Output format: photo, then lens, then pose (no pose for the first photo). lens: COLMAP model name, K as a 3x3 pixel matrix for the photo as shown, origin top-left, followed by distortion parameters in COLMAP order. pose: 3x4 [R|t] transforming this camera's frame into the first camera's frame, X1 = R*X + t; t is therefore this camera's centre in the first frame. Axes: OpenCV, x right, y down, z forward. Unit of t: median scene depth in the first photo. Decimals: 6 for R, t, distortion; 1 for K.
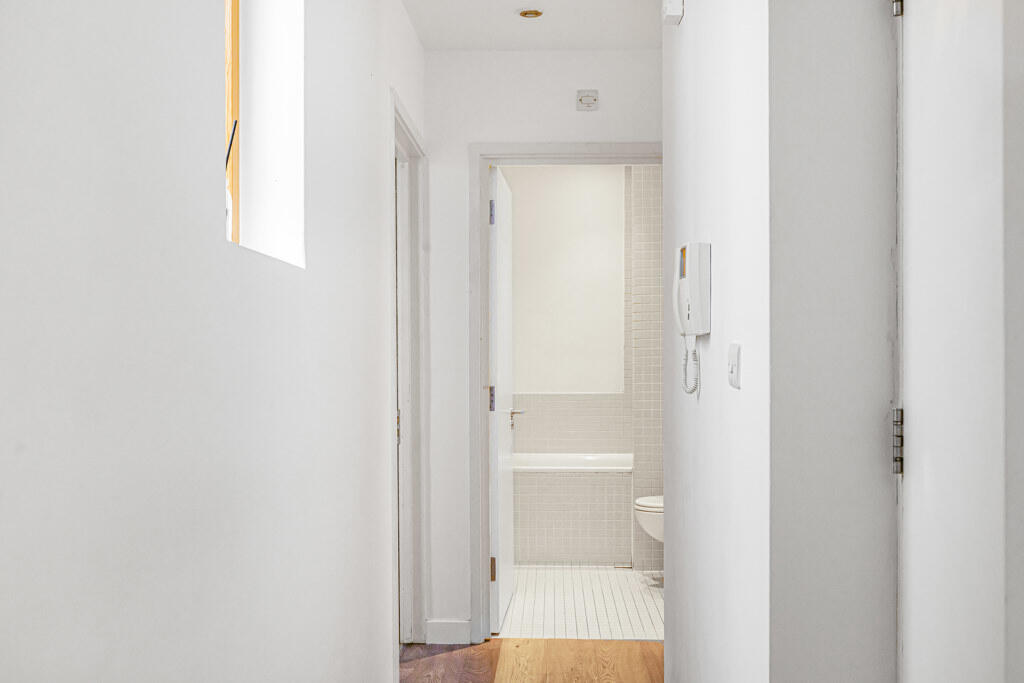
lens RADIAL K [[1036.7, 0, 512.0], [0, 1036.7, 341.5], [0, 0, 1]] dist [0.001190, 0.000045]
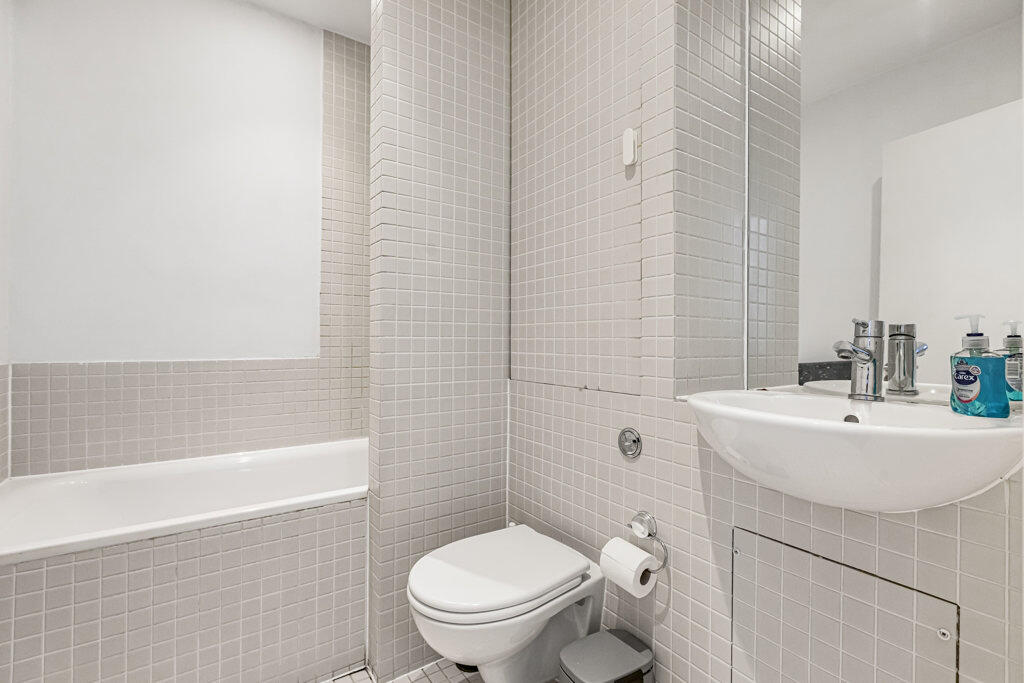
lens RADIAL K [[462.1, 0, 512.0], [0, 462.1, 341.5], [0, 0, 1]] dist [0.002912, 0.000728]
pose [[0.803995, 0.002493, 0.594630, 0.029664], [-0.010465, 0.999896, 0.009958, 0.038368], [-0.594544, -0.014229, 0.803938, 0.752723]]
